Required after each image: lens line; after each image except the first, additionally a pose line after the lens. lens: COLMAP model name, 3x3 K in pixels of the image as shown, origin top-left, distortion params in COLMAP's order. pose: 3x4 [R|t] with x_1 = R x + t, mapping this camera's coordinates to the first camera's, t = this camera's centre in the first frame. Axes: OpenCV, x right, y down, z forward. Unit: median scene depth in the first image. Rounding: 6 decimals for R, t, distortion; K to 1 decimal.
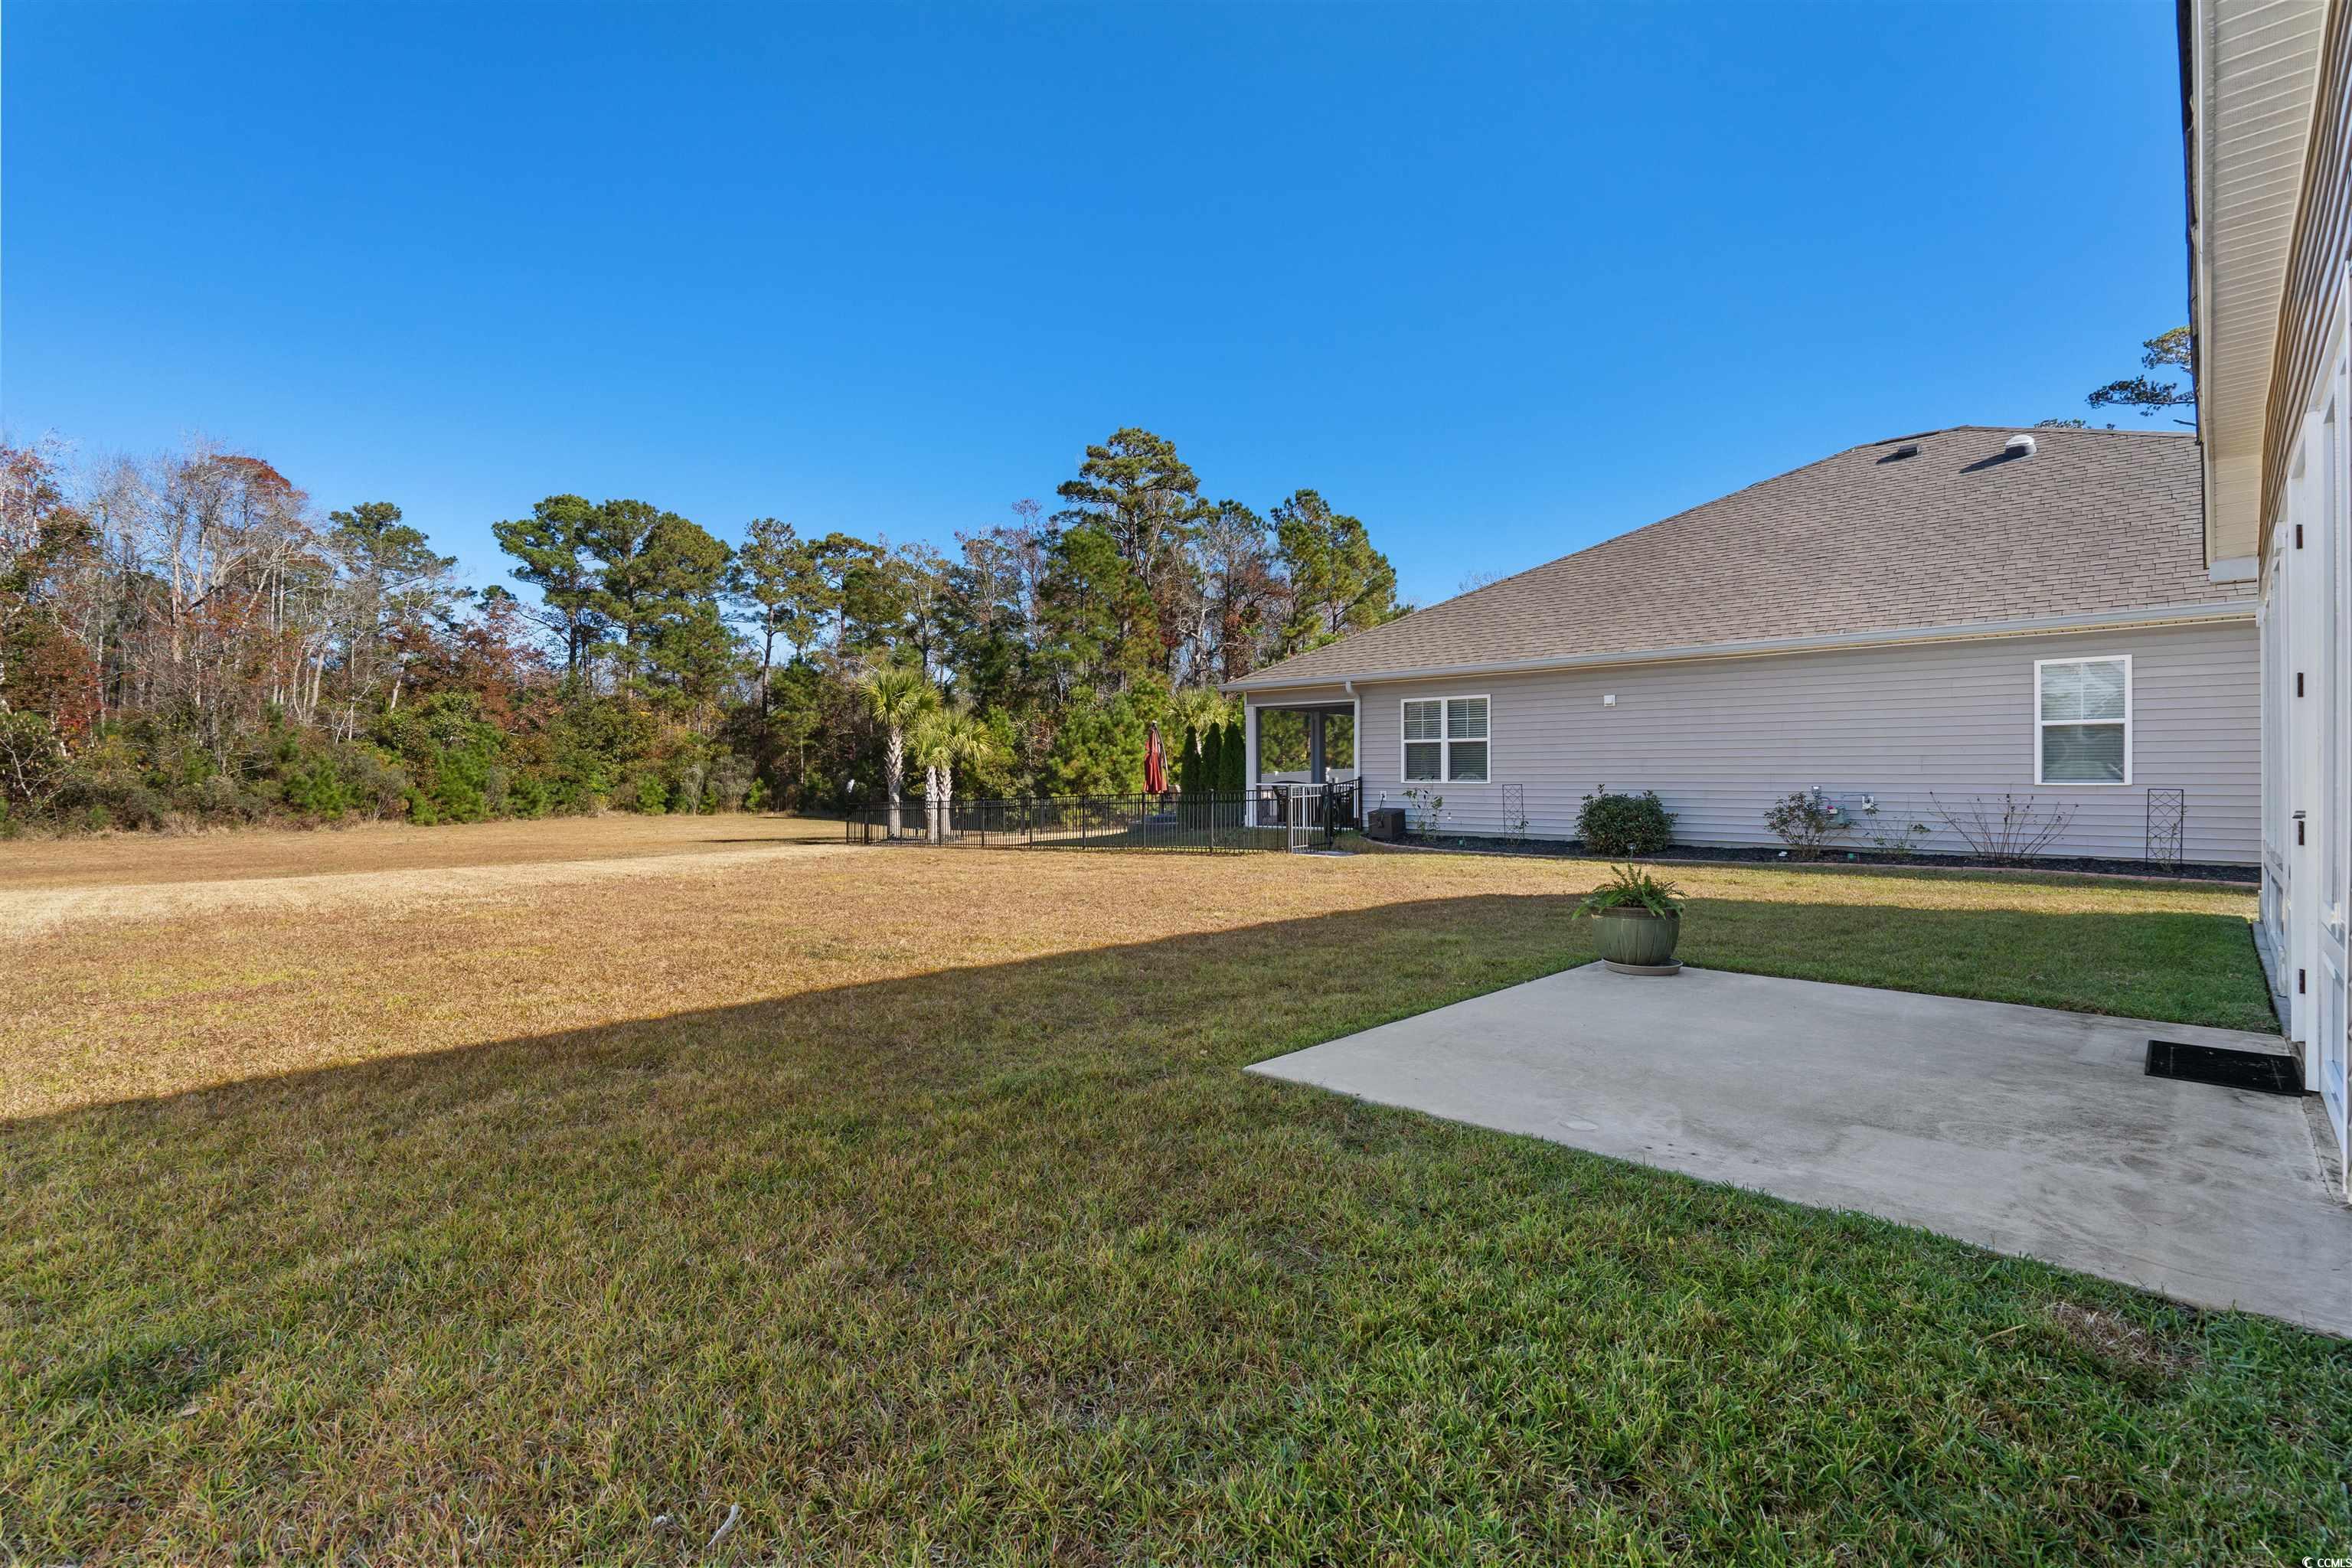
lens RADIAL K [[1079.9, 0, 1127.4], [0, 1079.9, 746.4], [0, 0, 1]] dist [-0.003311, -0.000032]
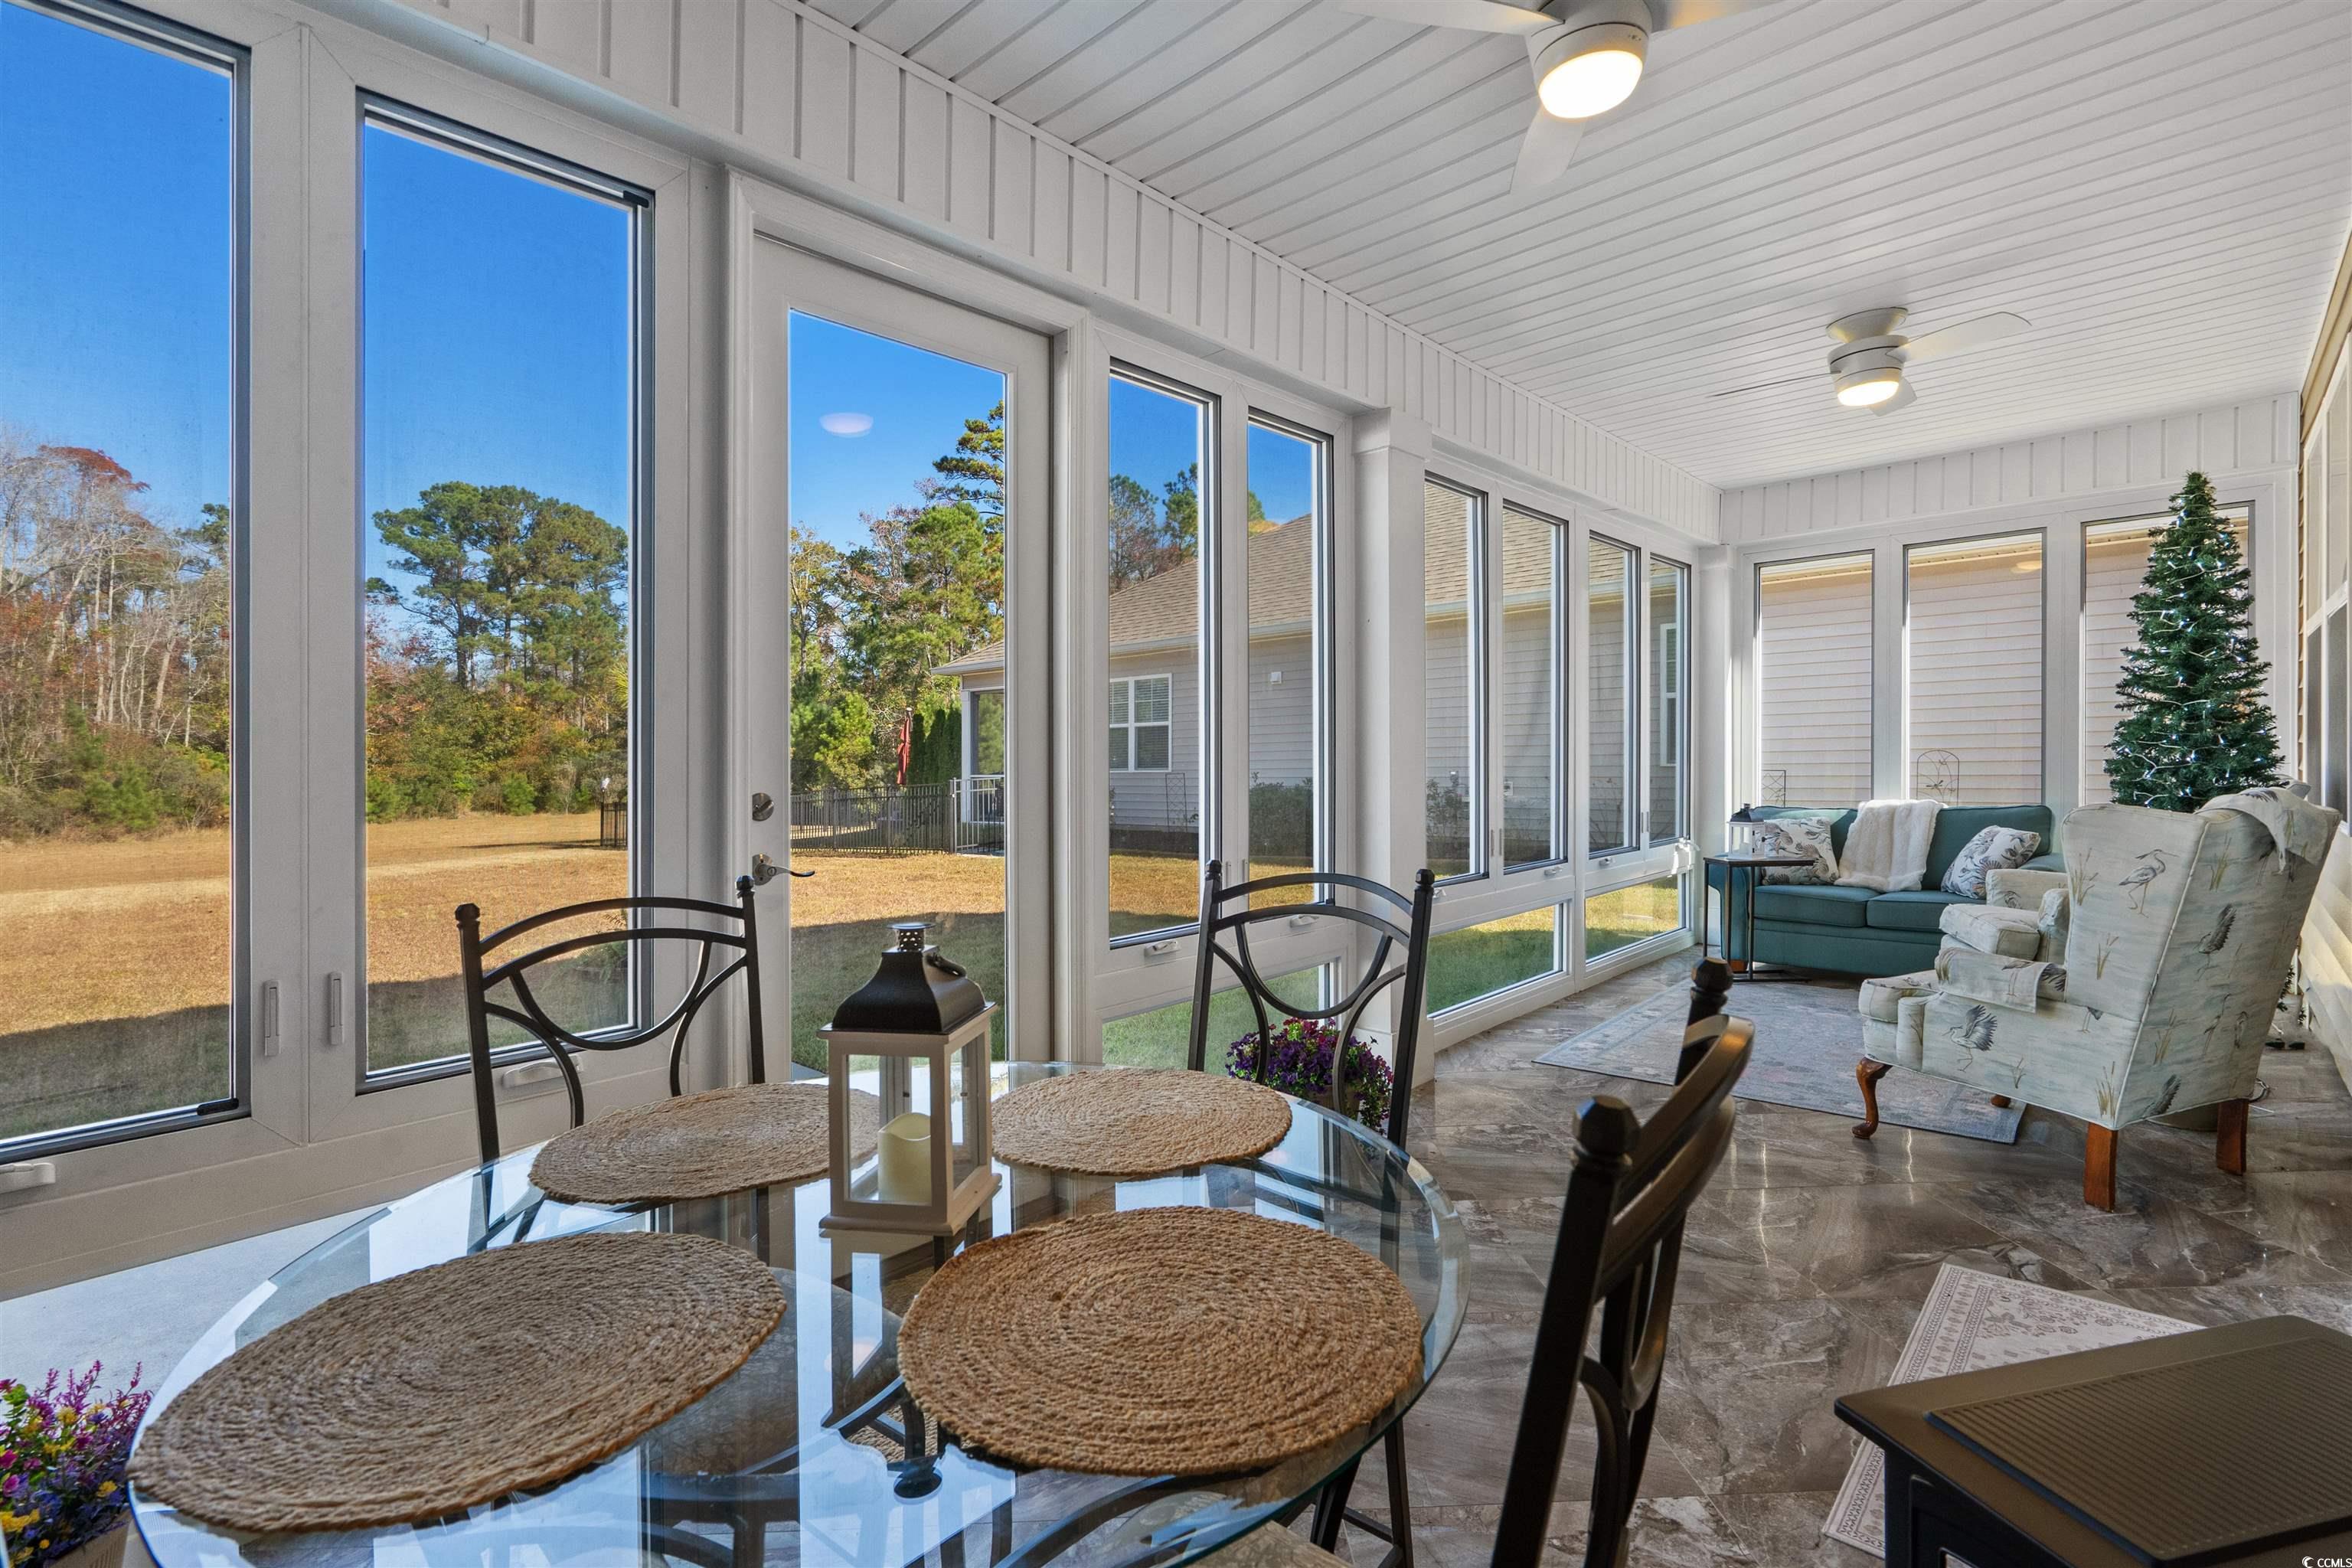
lens RADIAL K [[1079.9, 0, 1154.7], [0, 1079.9, 738.9], [0, 0, 1]] dist [-0.003311, -0.000032]
pose [[0.999525, -0.022451, 0.021104, 0.106285], [0.022235, 0.999699, 0.010396, -0.001011], [-0.021331, -0.009922, 0.999723, 0.035125]]
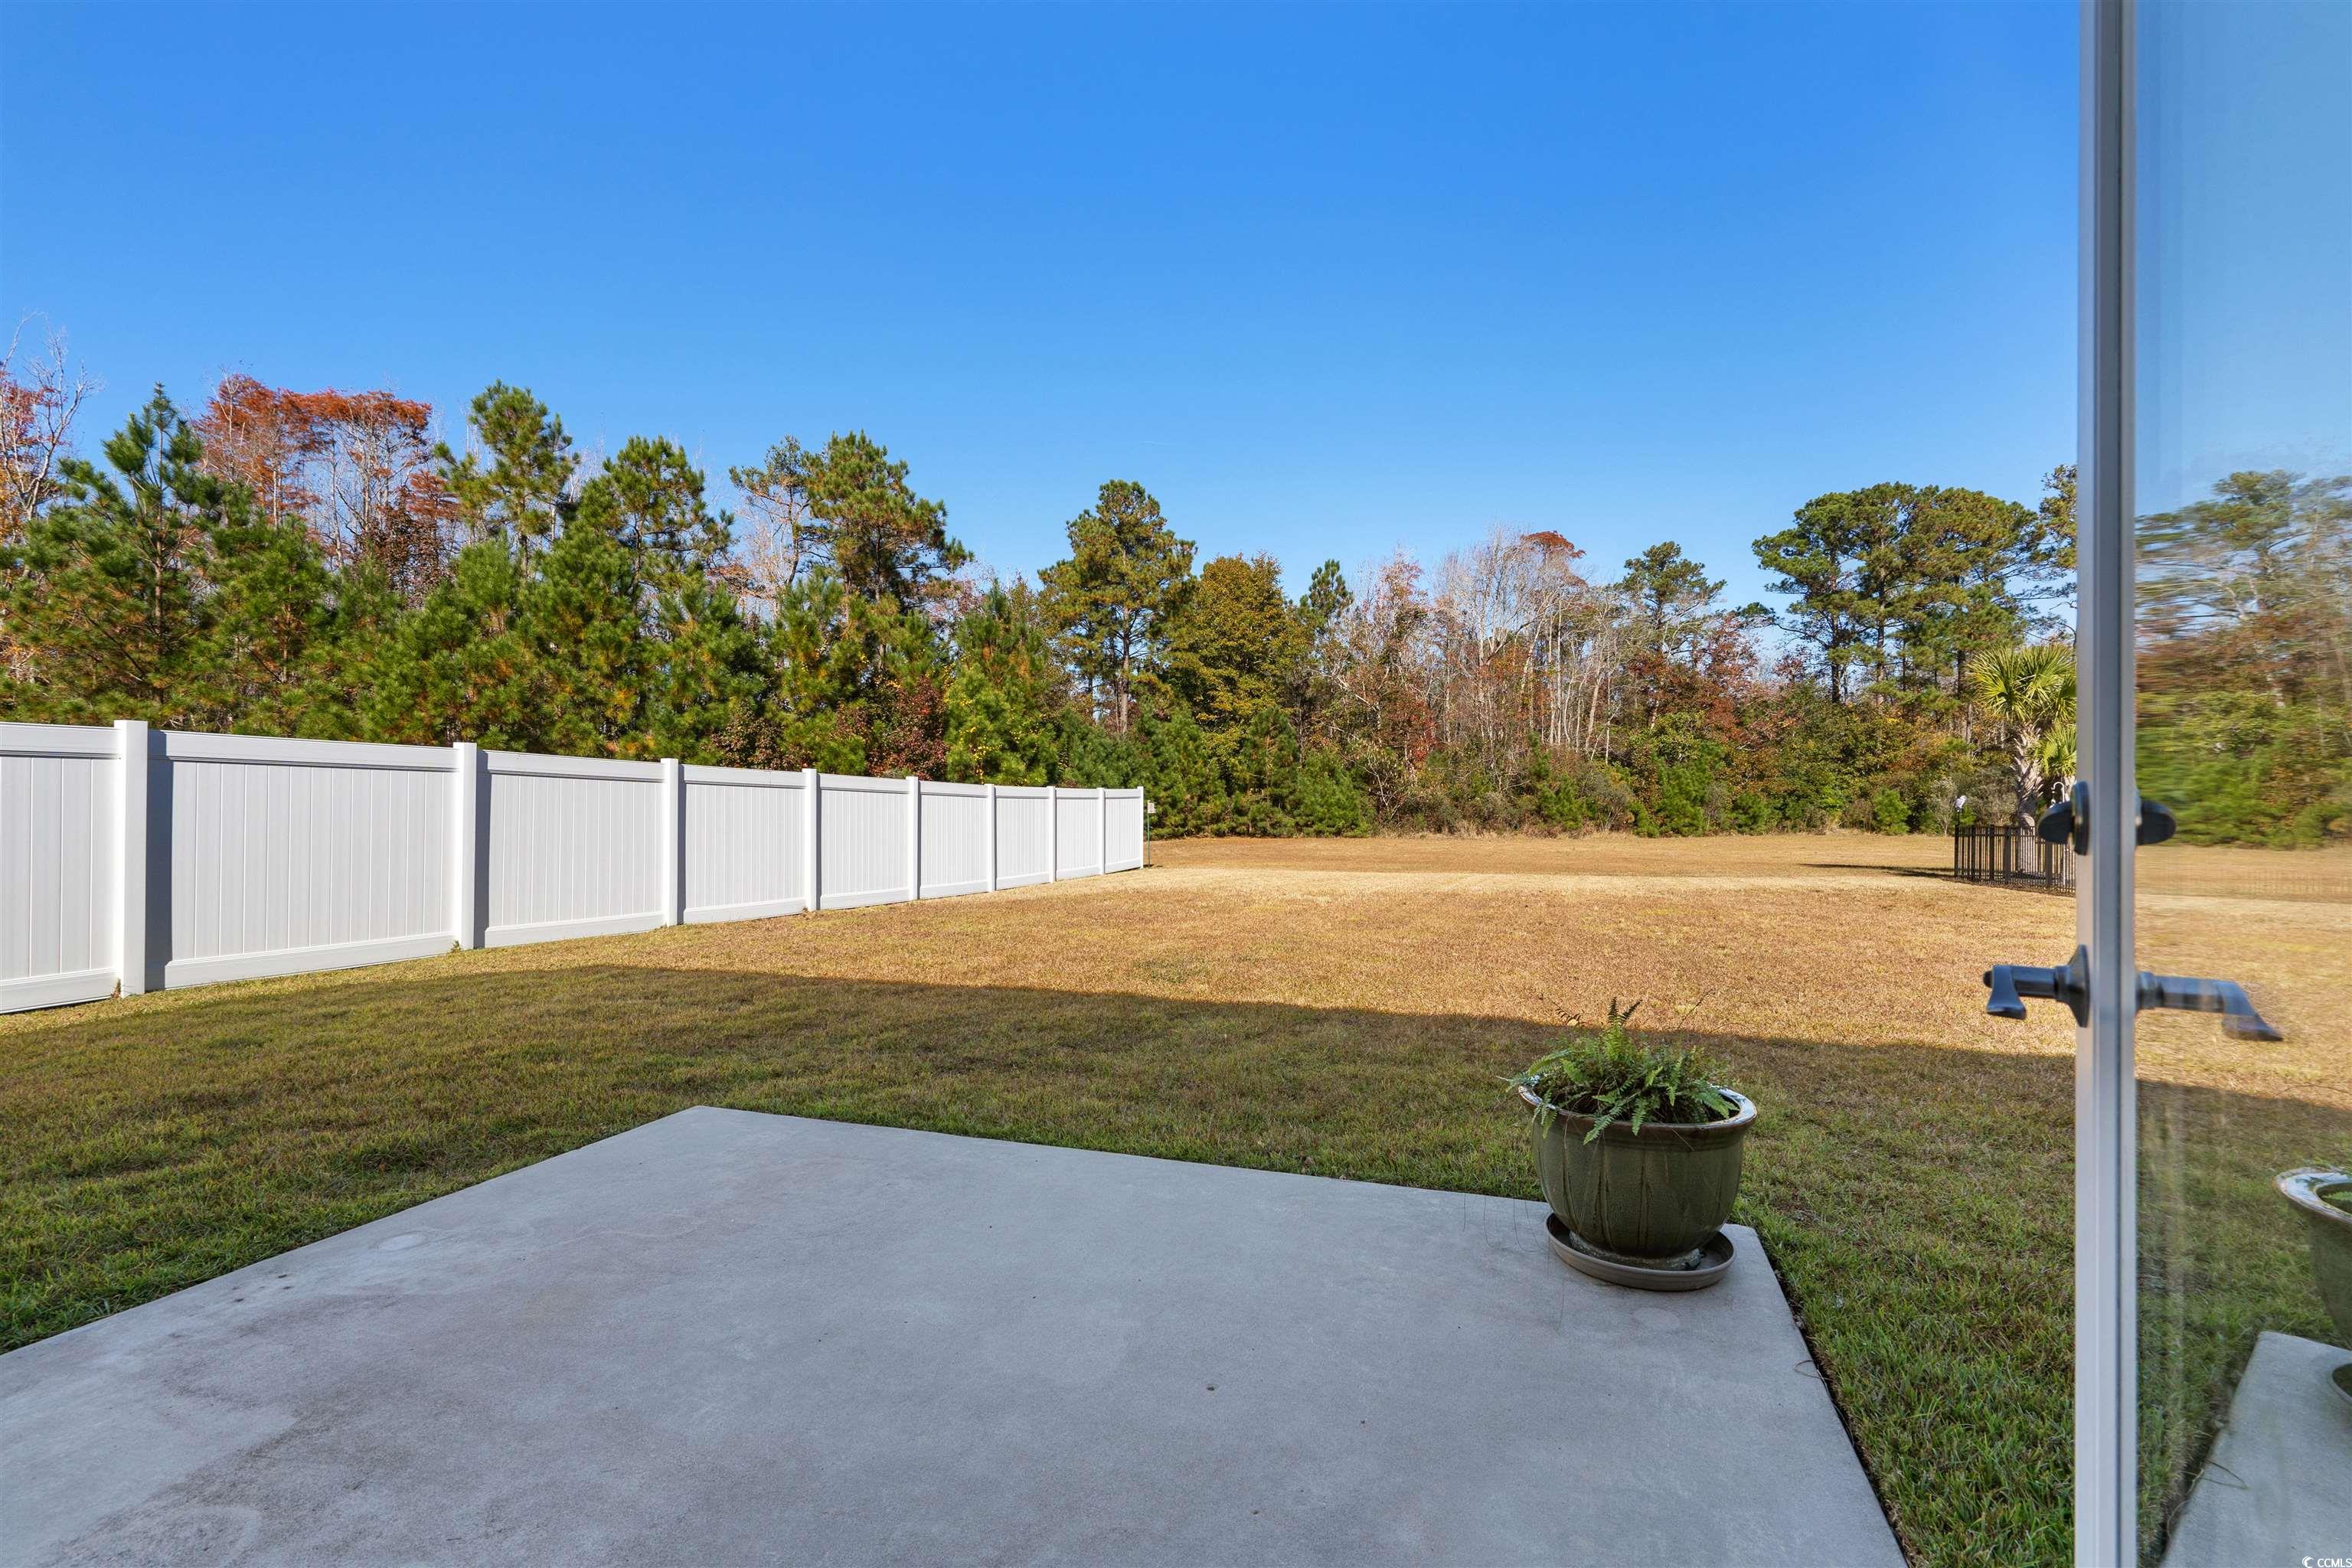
lens RADIAL K [[1079.9, 0, 1175.3], [0, 1079.9, 770.9], [0, 0, 1]] dist [-0.003311, -0.000032]
pose [[0.440056, -0.019995, -0.897748, 0.100816], [0.028409, 0.999562, -0.008337, 0.002012], [0.897521, -0.021836, 0.440431, 0.084897]]
